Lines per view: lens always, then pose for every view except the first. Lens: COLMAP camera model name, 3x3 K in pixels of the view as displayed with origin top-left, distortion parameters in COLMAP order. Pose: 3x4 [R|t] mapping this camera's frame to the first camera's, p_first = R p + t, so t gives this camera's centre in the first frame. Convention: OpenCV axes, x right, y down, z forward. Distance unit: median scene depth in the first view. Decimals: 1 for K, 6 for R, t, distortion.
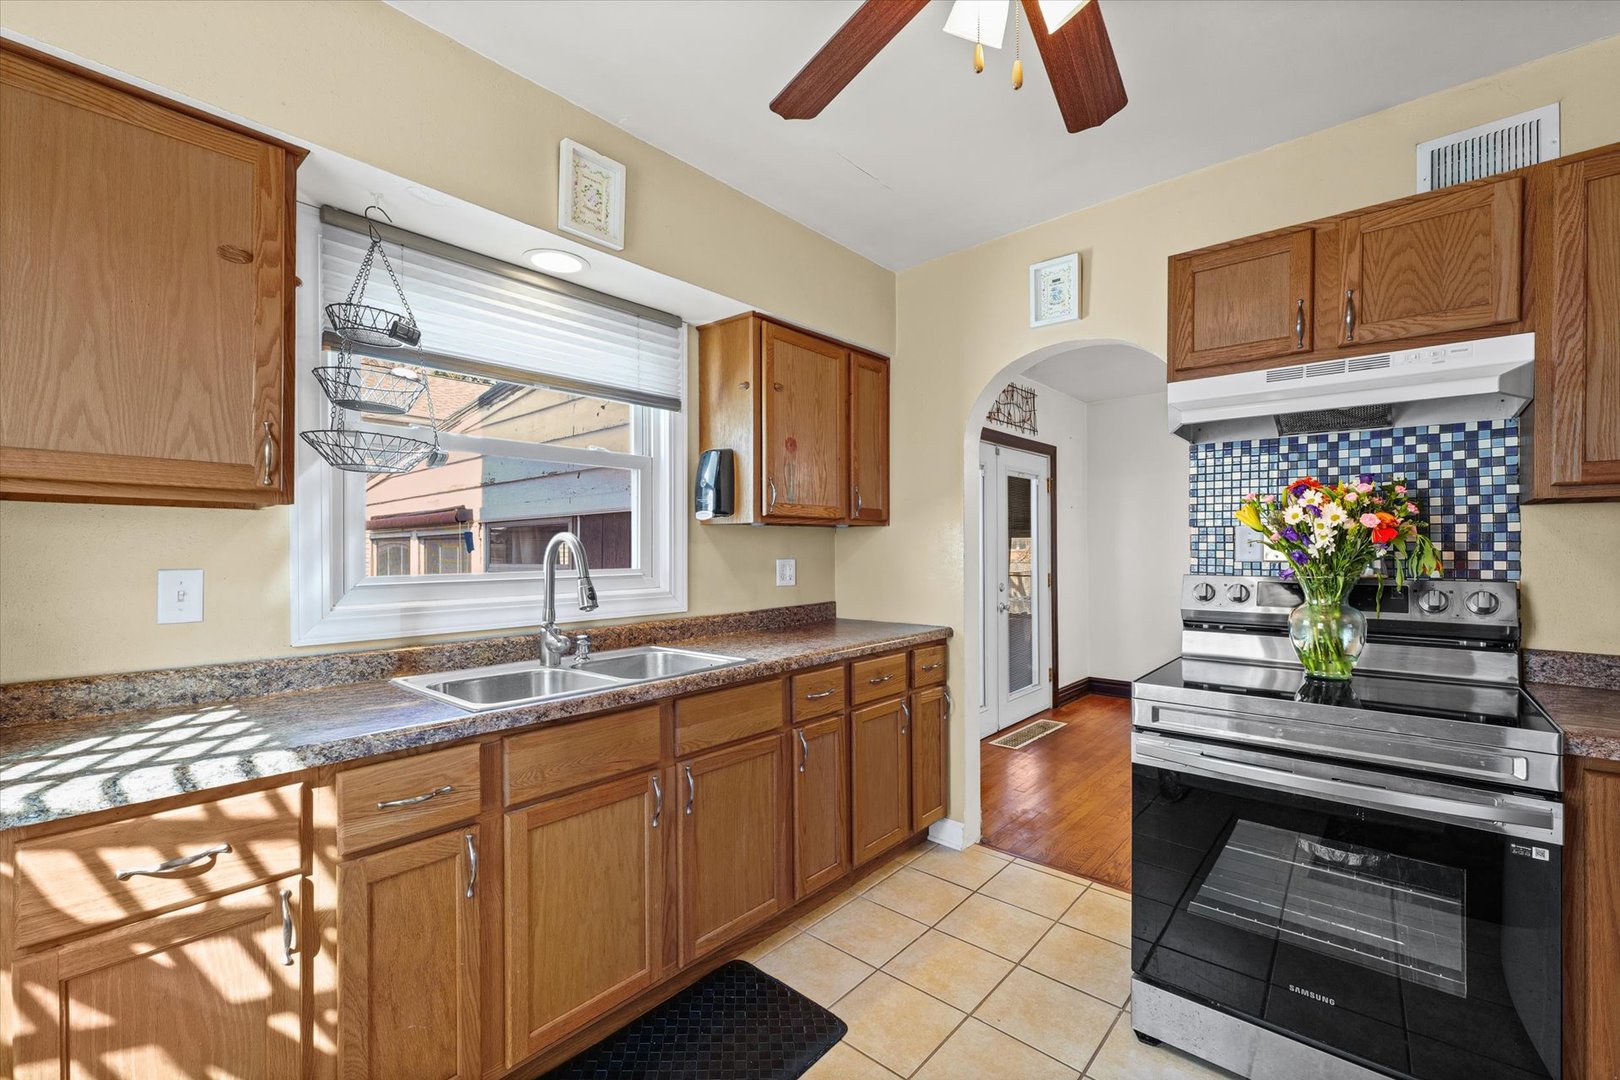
lens RADIAL K [[686.9, 0, 808.7], [0, 686.9, 548.0], [0, 0, 1]] dist [0.003202, 0.000721]
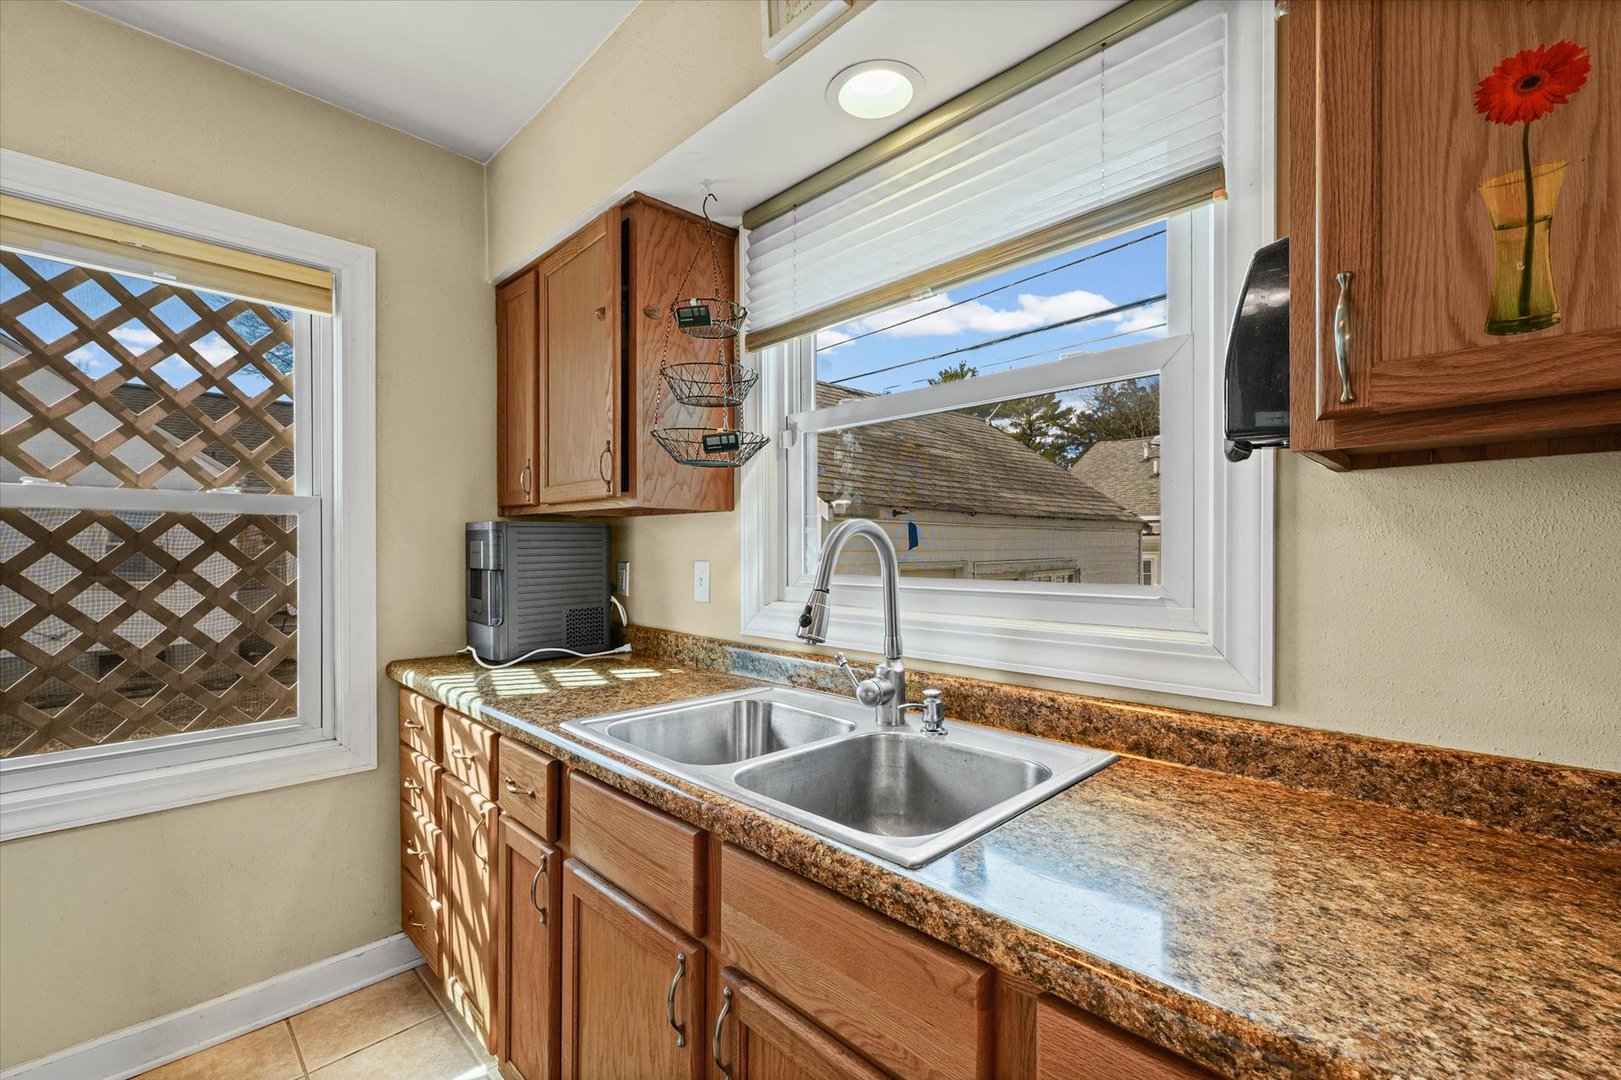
lens RADIAL K [[687.4, 0, 819.4], [0, 687.4, 552.1], [0, 0, 1]] dist [0.003202, 0.000721]
pose [[-0.073024, 0.001686, -0.997329, 0.212603], [0.001234, 0.999998, 0.001600, 0.008498], [0.997329, -0.001114, -0.073026, 0.786094]]
